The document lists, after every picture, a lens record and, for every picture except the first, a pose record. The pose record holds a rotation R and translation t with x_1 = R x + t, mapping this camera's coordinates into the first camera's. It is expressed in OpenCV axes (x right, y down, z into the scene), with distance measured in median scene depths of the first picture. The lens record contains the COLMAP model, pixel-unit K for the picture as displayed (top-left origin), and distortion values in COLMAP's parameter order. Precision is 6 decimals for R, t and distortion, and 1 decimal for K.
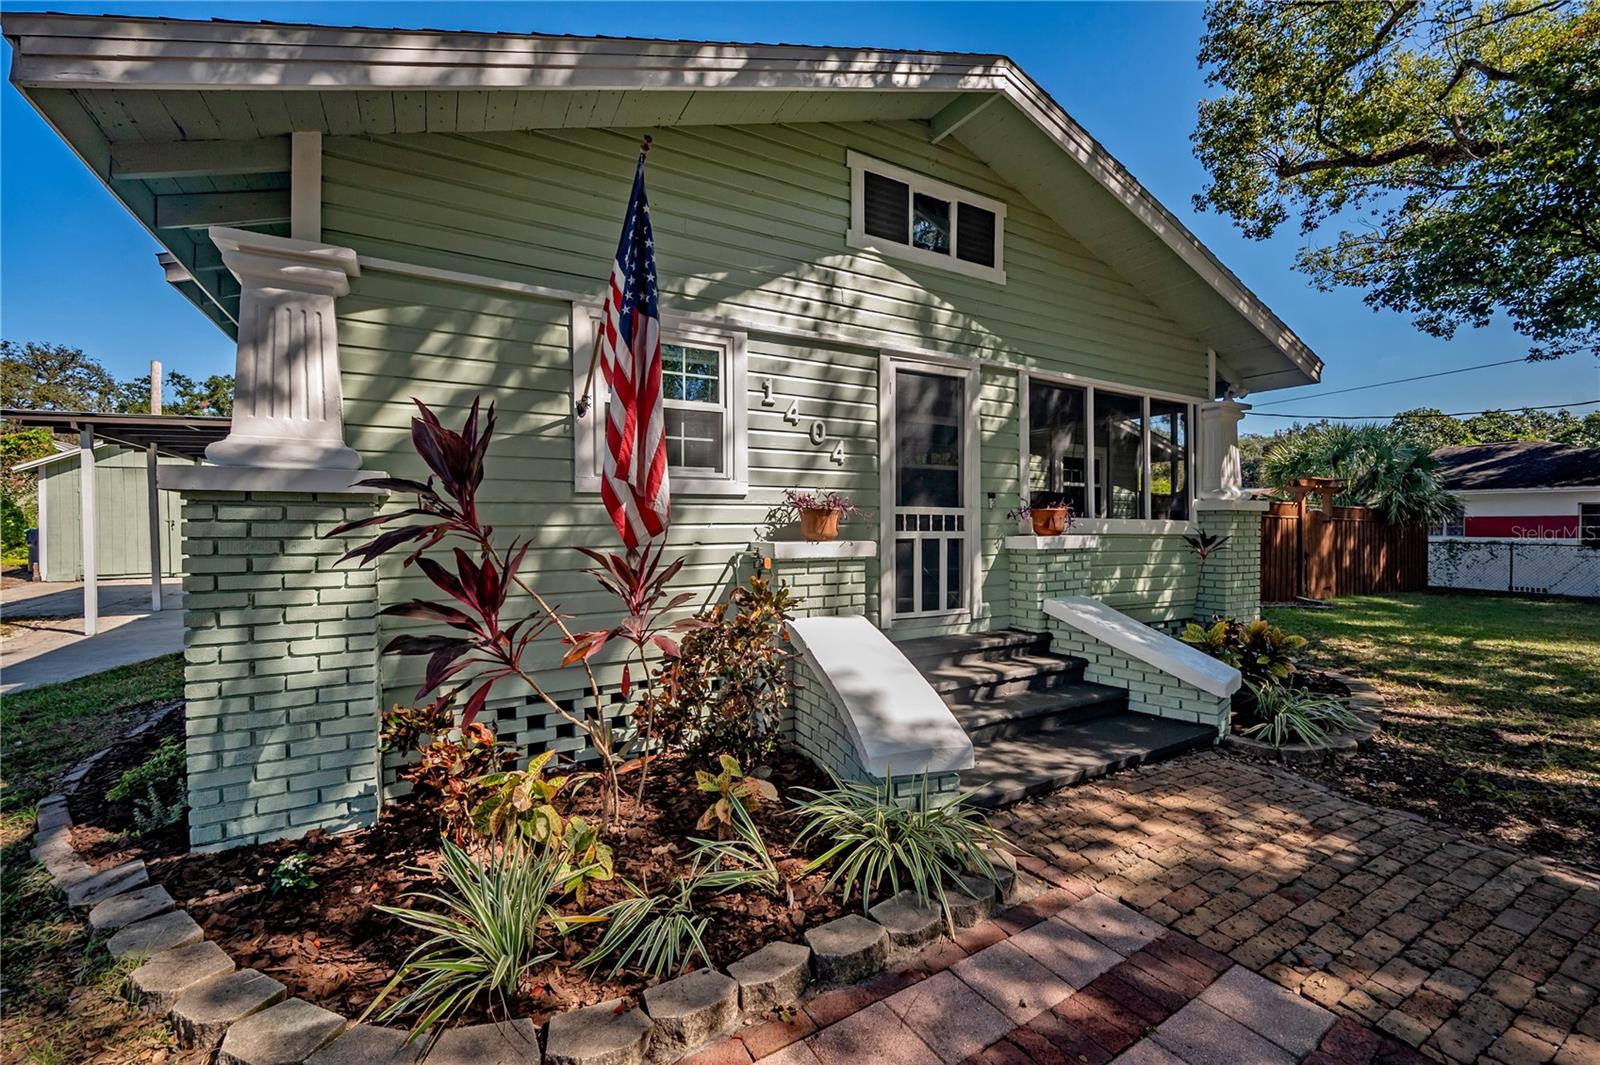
lens RADIAL K [[669.4, 0, 795.8], [0, 669.4, 527.2], [0, 0, 1]] dist [-0.000071, -0.000105]
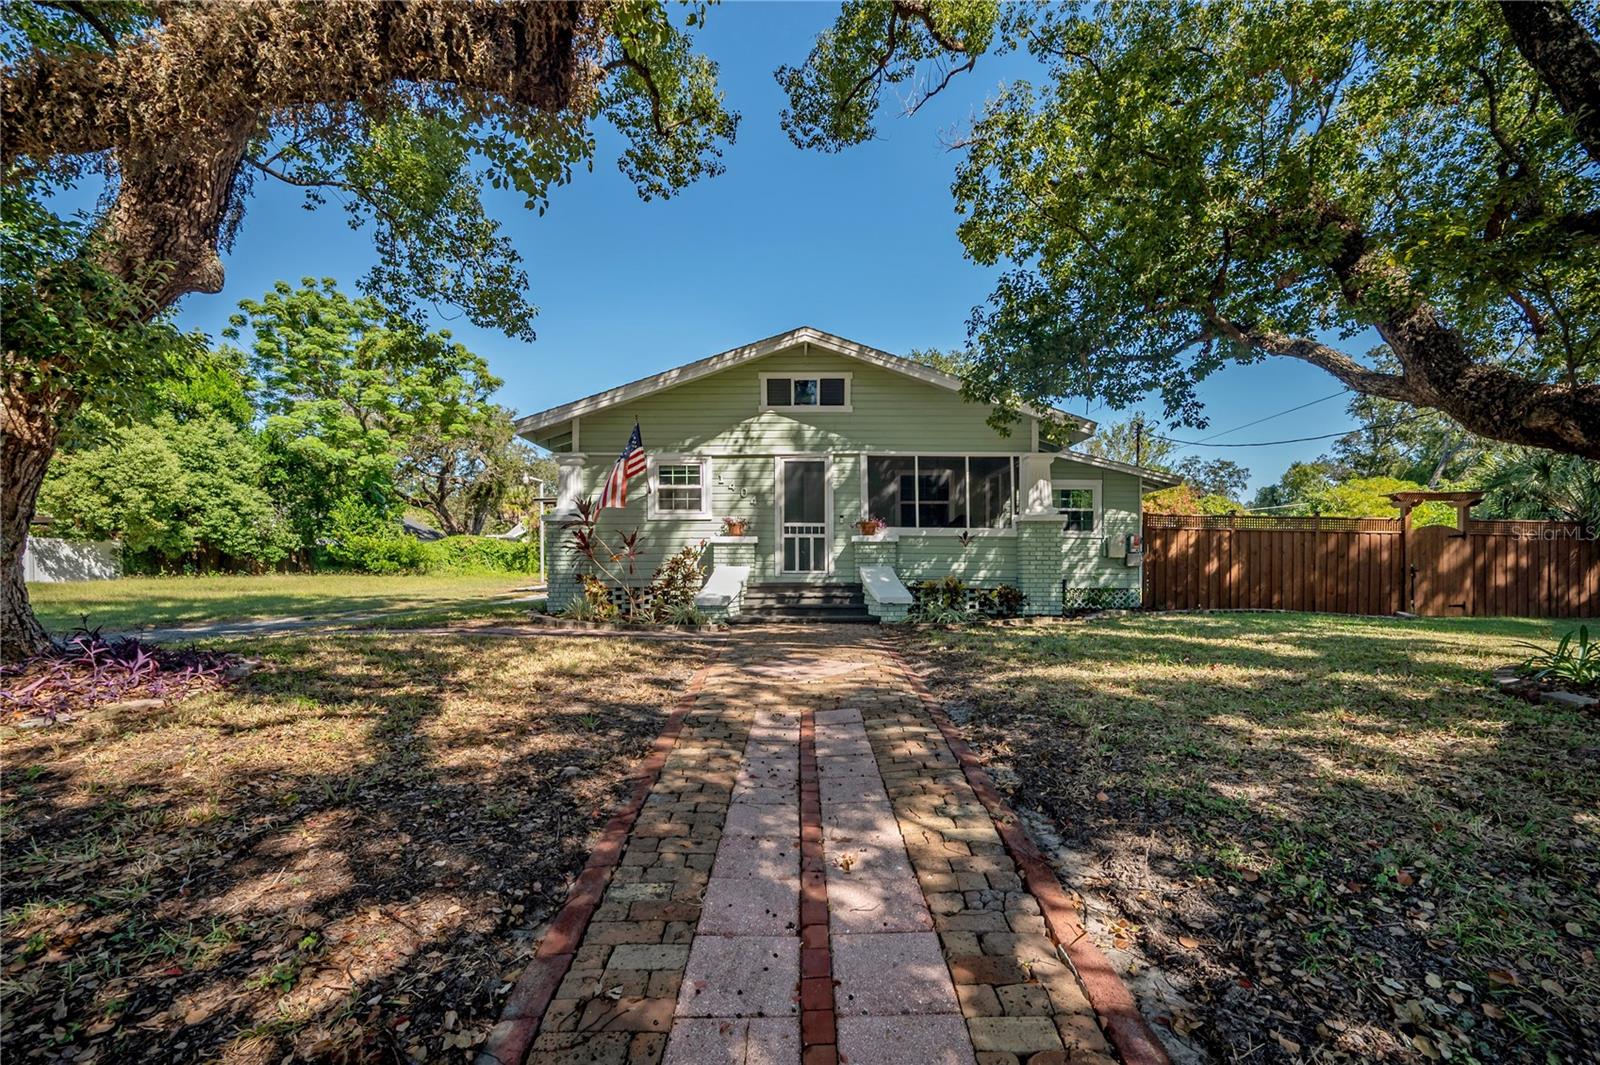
lens RADIAL K [[640.4, 0, 795.7], [0, 640.4, 581.7], [0, 0, 1]] dist [-0.000194, -0.000087]
pose [[0.850710, 0.006749, -0.525592, 1.281559], [-0.005477, 0.999977, 0.003976, 0.154112], [0.525606, -0.000504, 0.850728, -0.790977]]
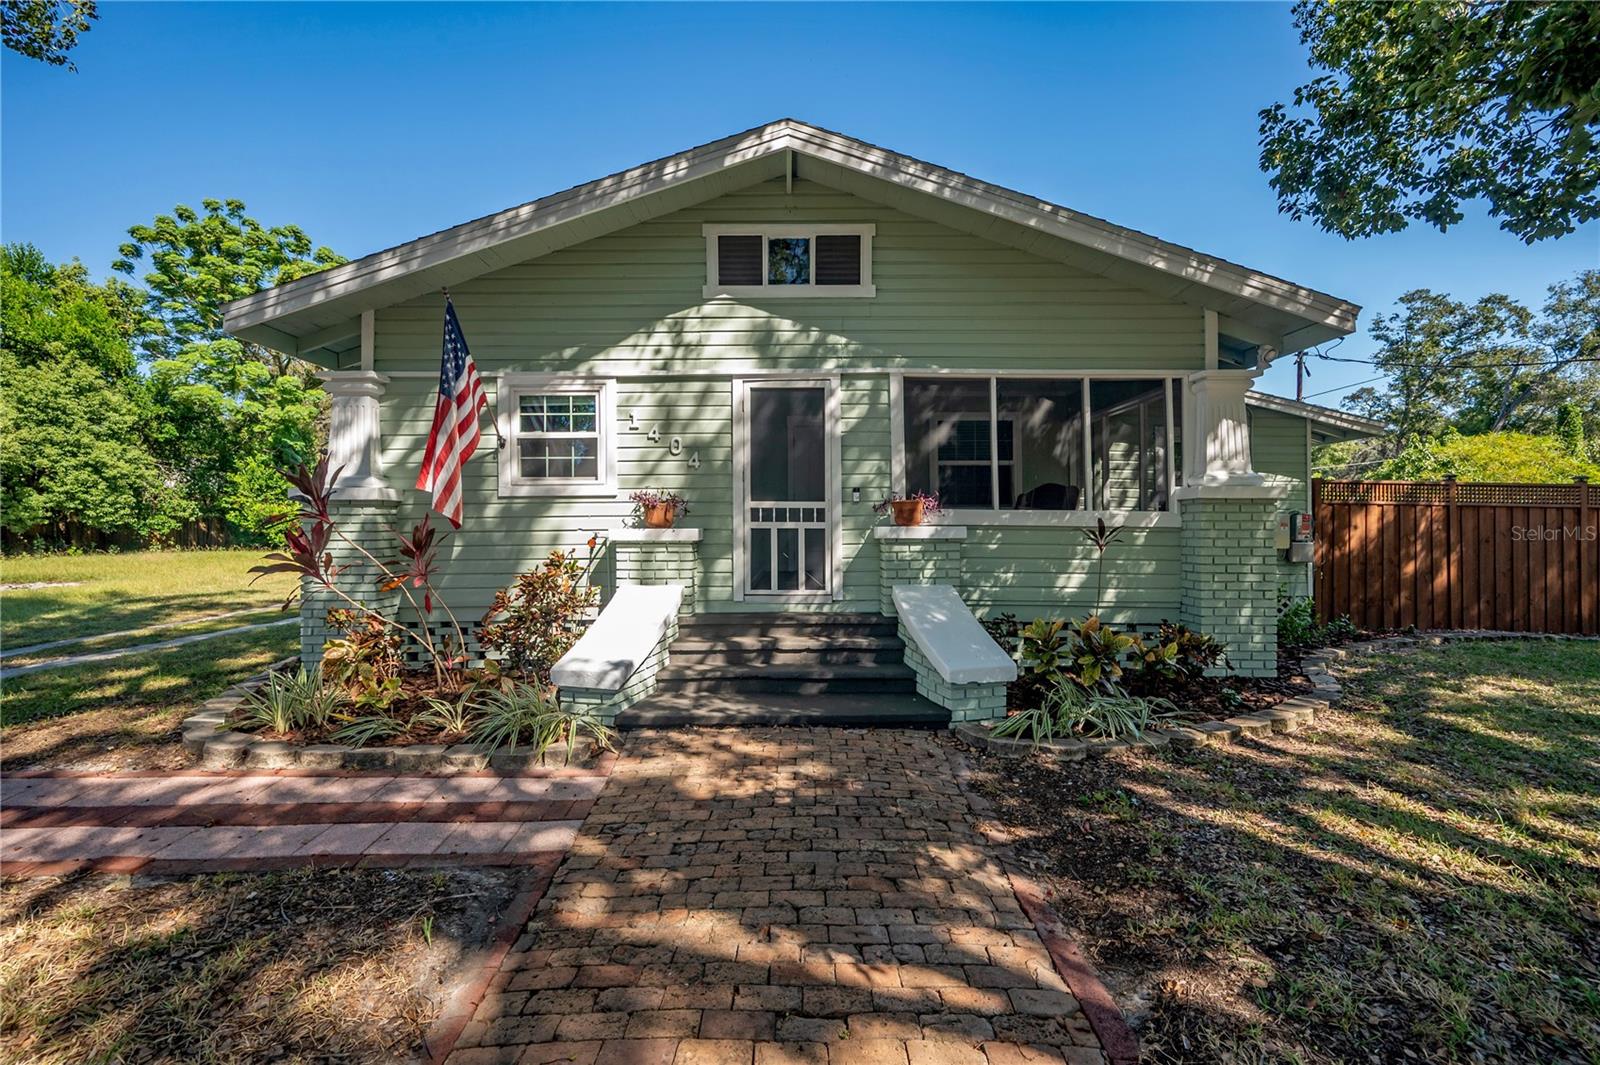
lens RADIAL K [[631.3, 0, 808.1], [0, 631.3, 529.2], [0, 0, 1]] dist [-0.001944, -0.000141]
pose [[0.865635, -0.006275, -0.500636, 0.793283], [-0.000169, 0.999918, -0.012824, 0.032930], [0.500675, 0.011185, 0.865563, 0.061953]]
